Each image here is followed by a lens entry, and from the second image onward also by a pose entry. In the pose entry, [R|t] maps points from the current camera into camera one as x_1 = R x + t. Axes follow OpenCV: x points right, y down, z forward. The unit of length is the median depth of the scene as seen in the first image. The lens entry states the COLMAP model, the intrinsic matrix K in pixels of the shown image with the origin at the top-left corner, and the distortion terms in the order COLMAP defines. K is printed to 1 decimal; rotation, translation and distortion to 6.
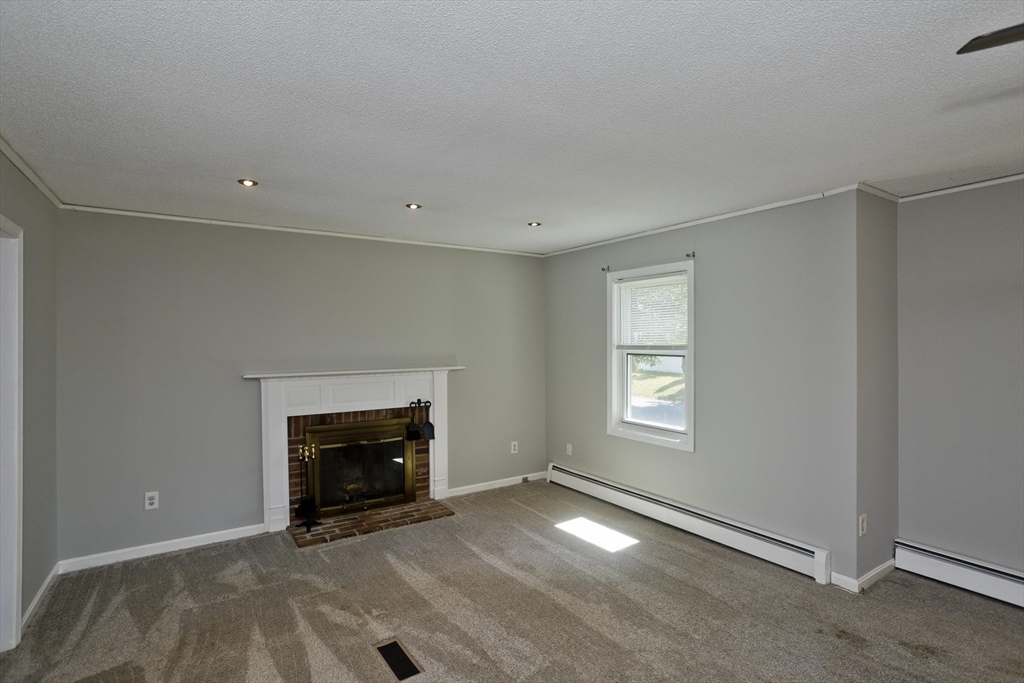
lens RADIAL K [[498.7, 0, 511.0], [0, 498.7, 331.9], [0, 0, 1]] dist [-0.043521, 0.028102]
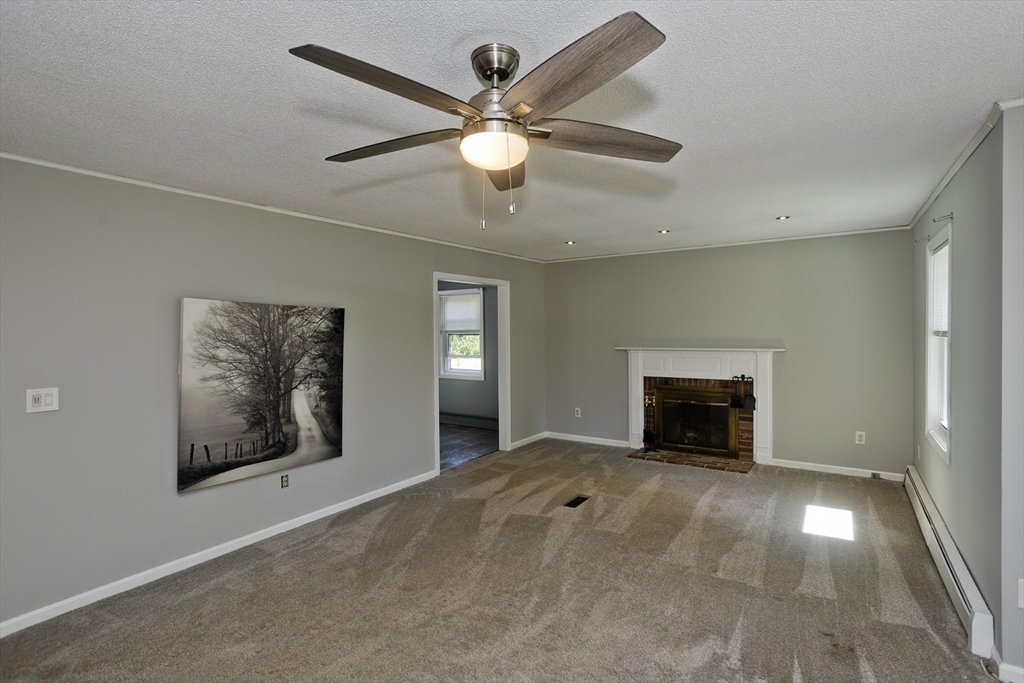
lens RADIAL K [[485.2, 0, 508.2], [0, 485.2, 336.4], [0, 0, 1]] dist [-0.043745, 0.023820]
pose [[0.374923, 0.014920, -0.926936, 0.753989], [0.025372, 0.999331, 0.026348, 0.000265], [0.926709, -0.033397, 0.374293, 0.067310]]
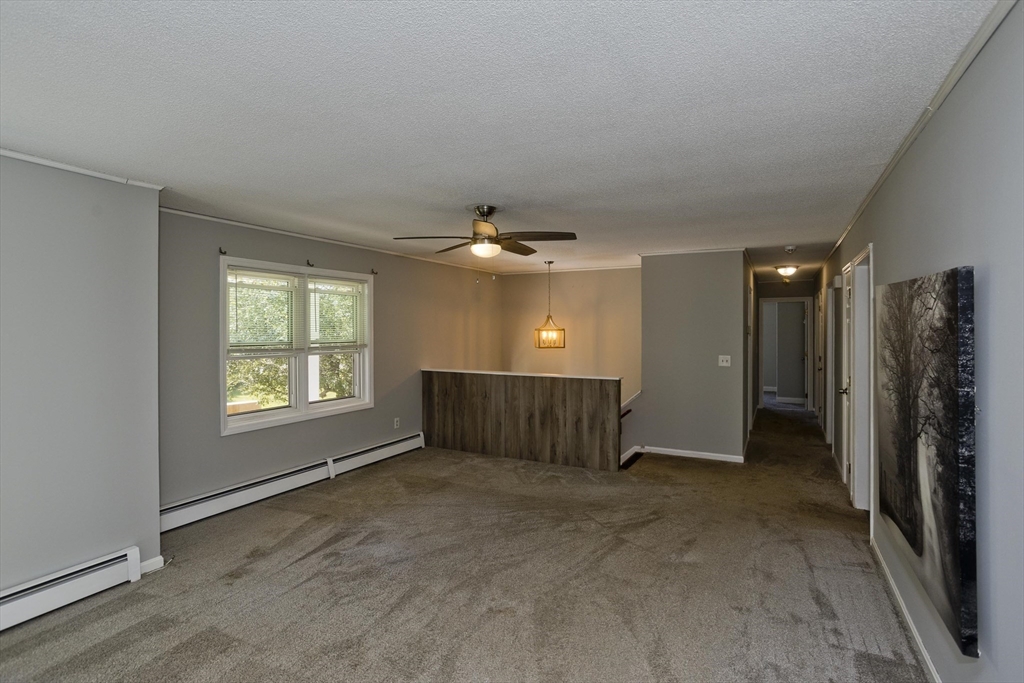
lens RADIAL K [[501.1, 0, 512.3], [0, 501.1, 334.5], [0, 0, 1]] dist [-0.045019, 0.029090]
pose [[-0.479094, 0.003215, 0.877758, -0.428549], [-0.007999, 0.999936, -0.008029, 0.018121], [-0.877727, -0.010868, -0.479037, 0.596044]]
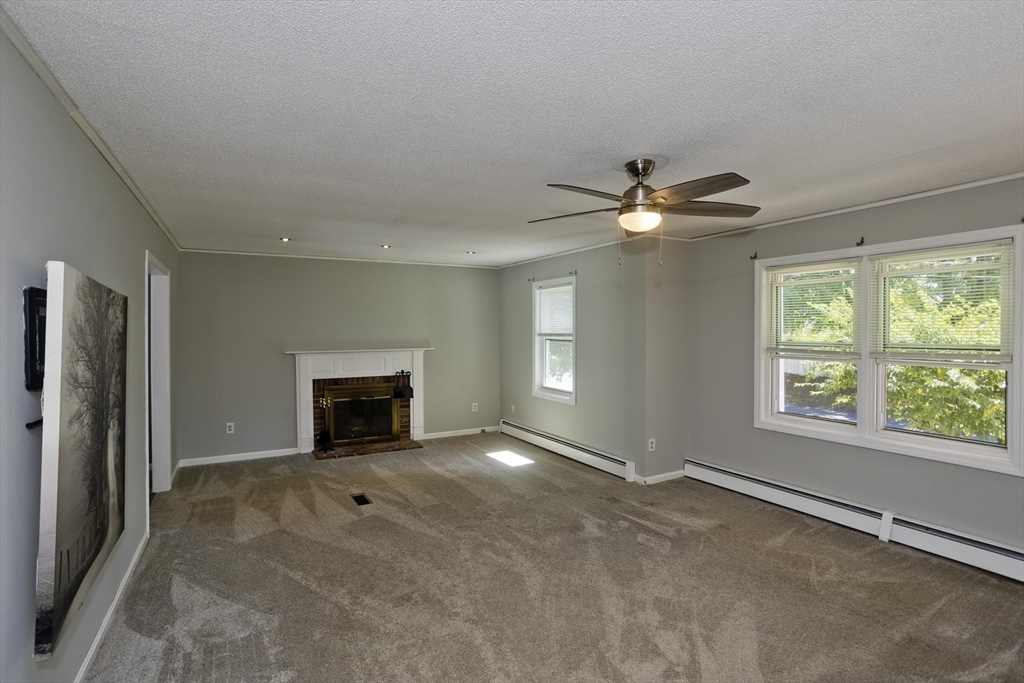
lens RADIAL K [[498.7, 0, 511.0], [0, 498.7, 331.9], [0, 0, 1]] dist [-0.043521, 0.028102]
pose [[0.996800, 0.003495, -0.079858, 0.276474], [-0.001775, 0.999765, 0.021603, -0.008365], [0.079915, -0.021392, 0.996572, -0.465021]]
